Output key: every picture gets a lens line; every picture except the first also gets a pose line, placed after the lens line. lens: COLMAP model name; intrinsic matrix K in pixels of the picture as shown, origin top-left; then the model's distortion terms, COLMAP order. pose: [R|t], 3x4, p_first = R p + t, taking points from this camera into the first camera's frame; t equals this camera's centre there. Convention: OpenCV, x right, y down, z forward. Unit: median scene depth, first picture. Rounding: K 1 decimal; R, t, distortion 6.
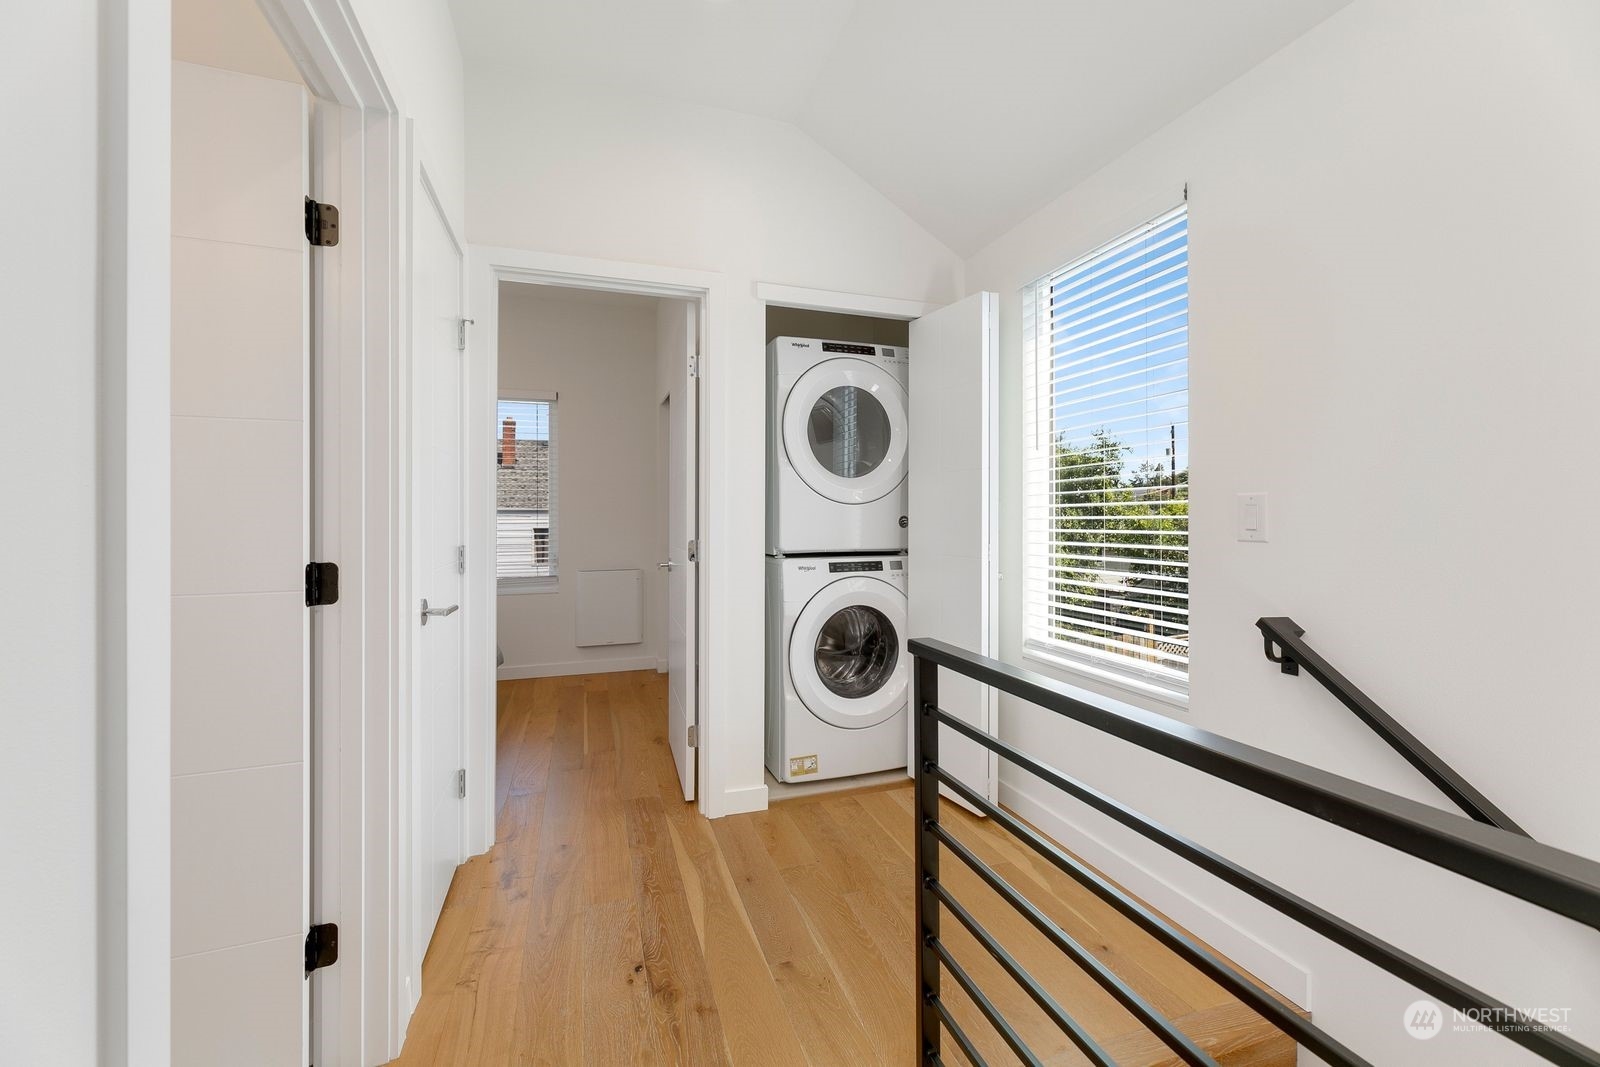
lens RADIAL K [[640.4, 0, 793.3], [0, 640.4, 521.7], [0, 0, 1]] dist [0.001486, 0.000043]
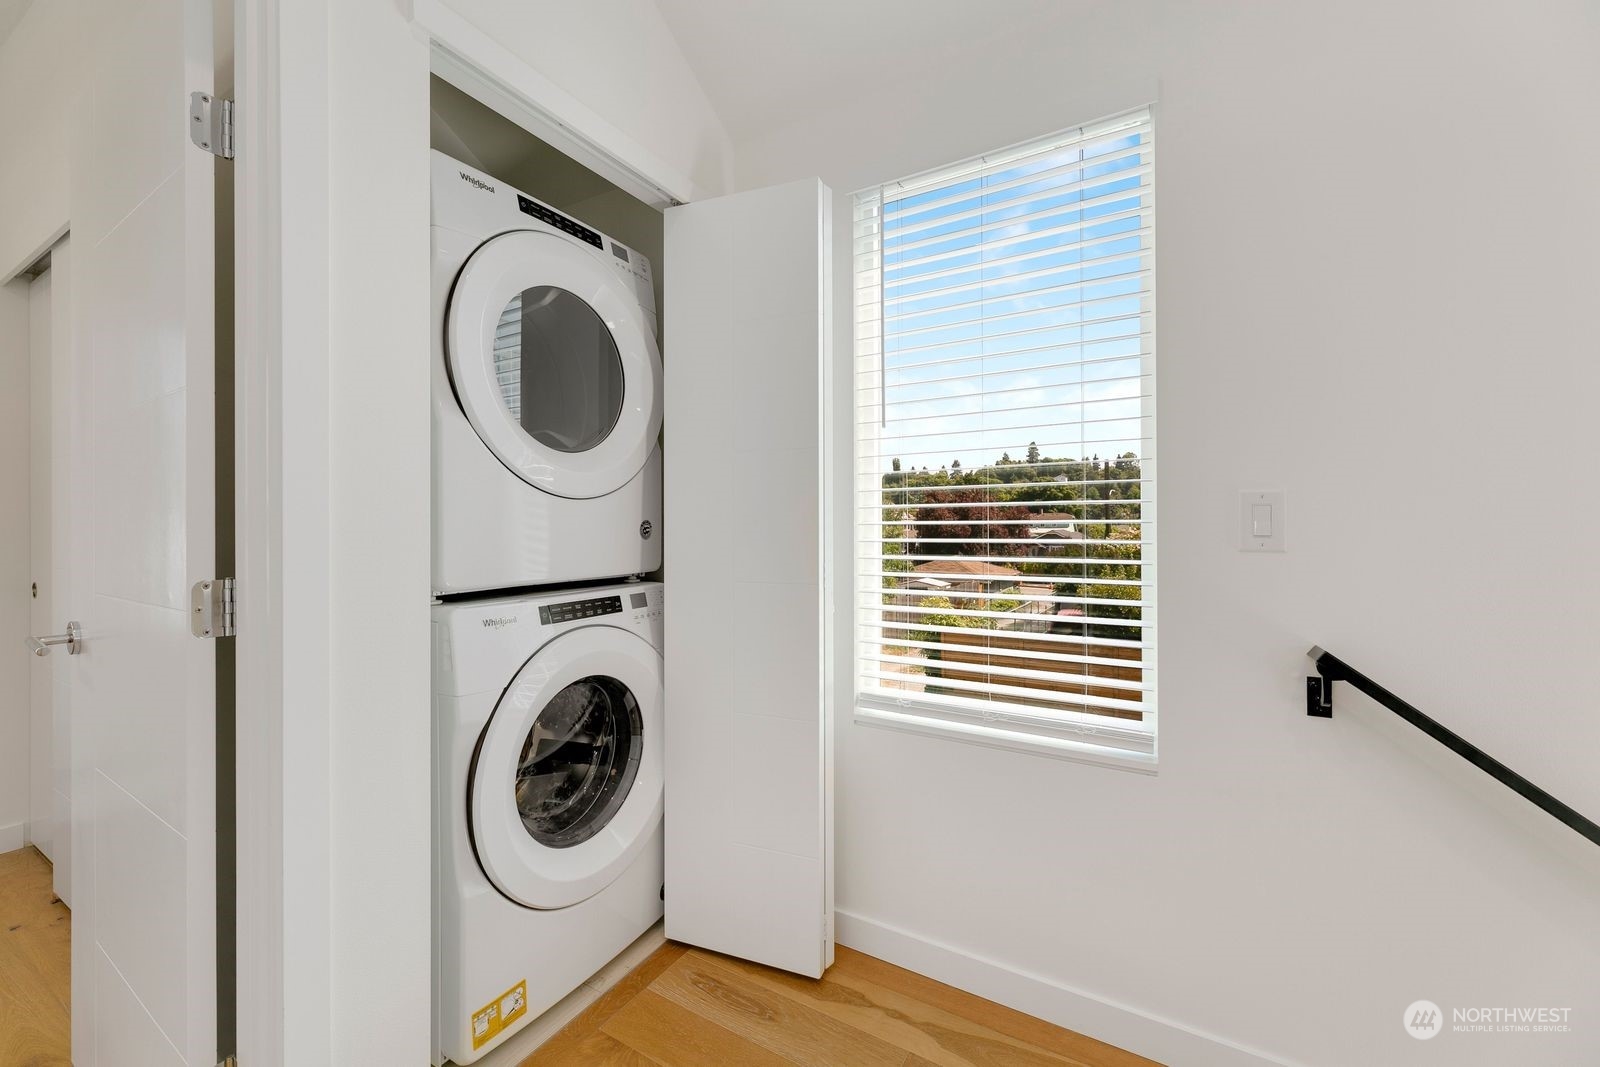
lens RADIAL K [[641.3, 0, 798.3], [0, 641.3, 527.9], [0, 0, 1]] dist [-0.002420, 0.000100]
pose [[0.754551, -0.004718, 0.656224, -0.130829], [0.006087, 0.999981, 0.000191, -0.000774], [-0.656213, 0.003851, 0.754566, 0.447931]]
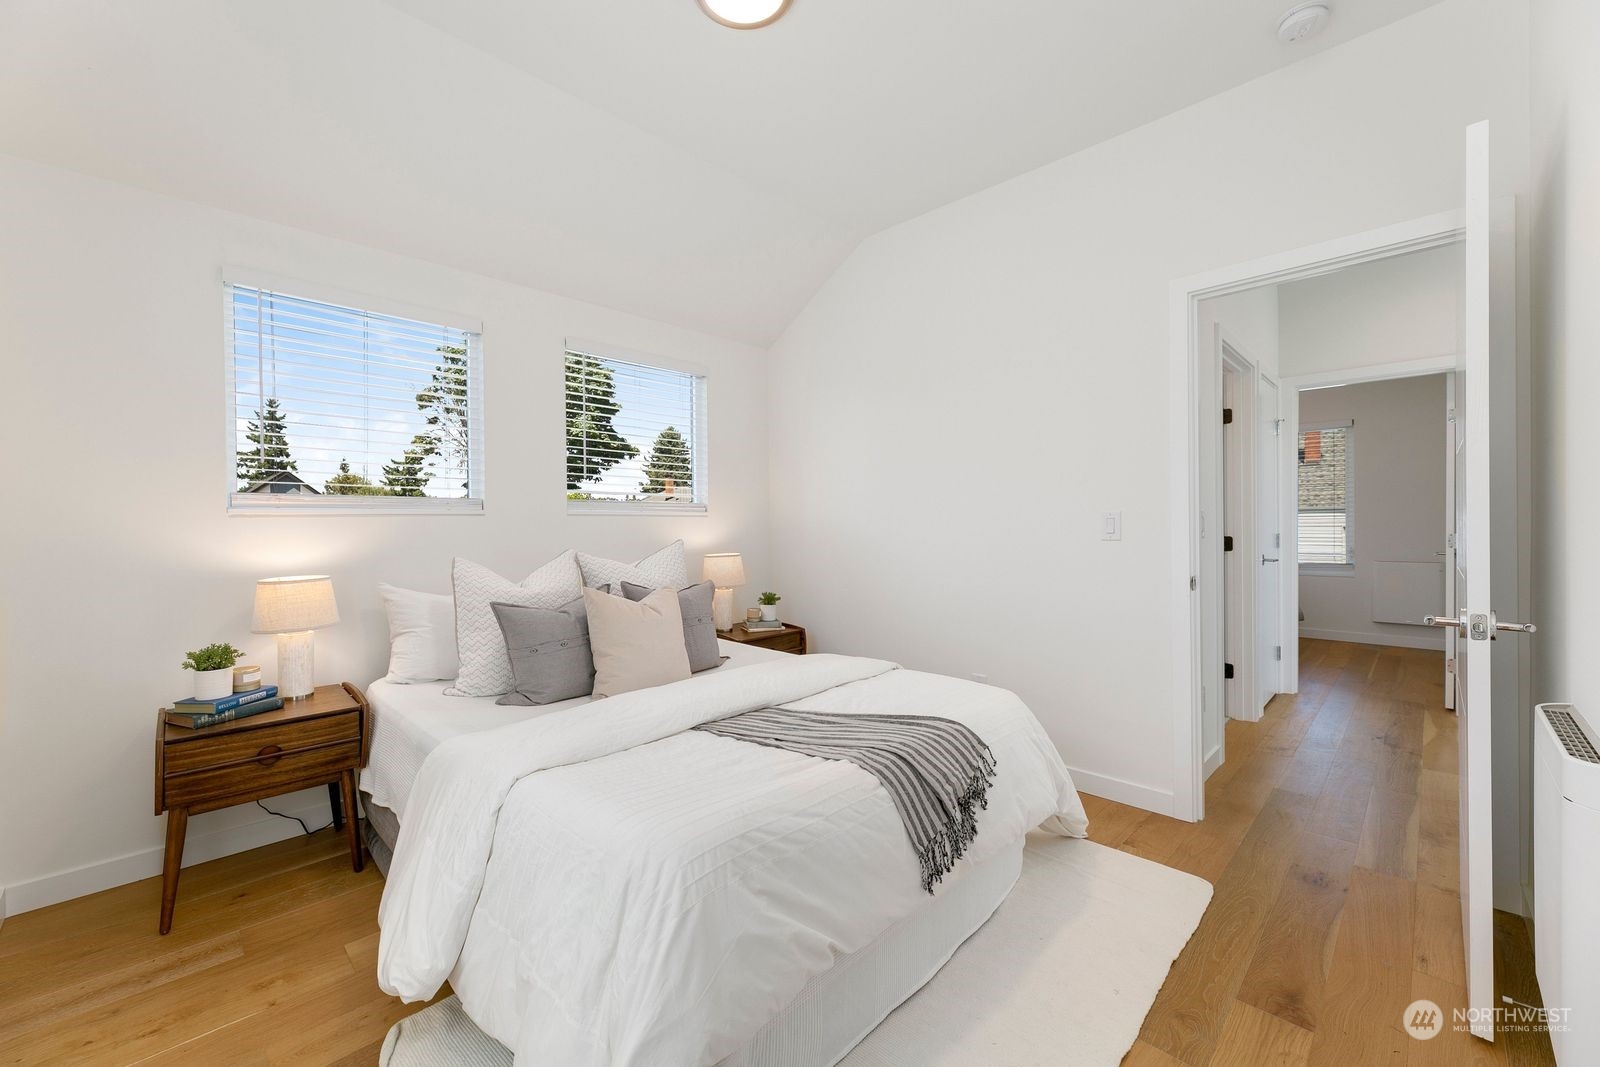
lens RADIAL K [[640.4, 0, 793.3], [0, 640.4, 521.7], [0, 0, 1]] dist [0.001486, 0.000043]
pose [[0.453332, -0.003263, -0.891336, 0.446159], [0.003246, 0.999993, -0.002010, -0.001548], [0.891336, -0.001982, 0.453339, -0.965585]]
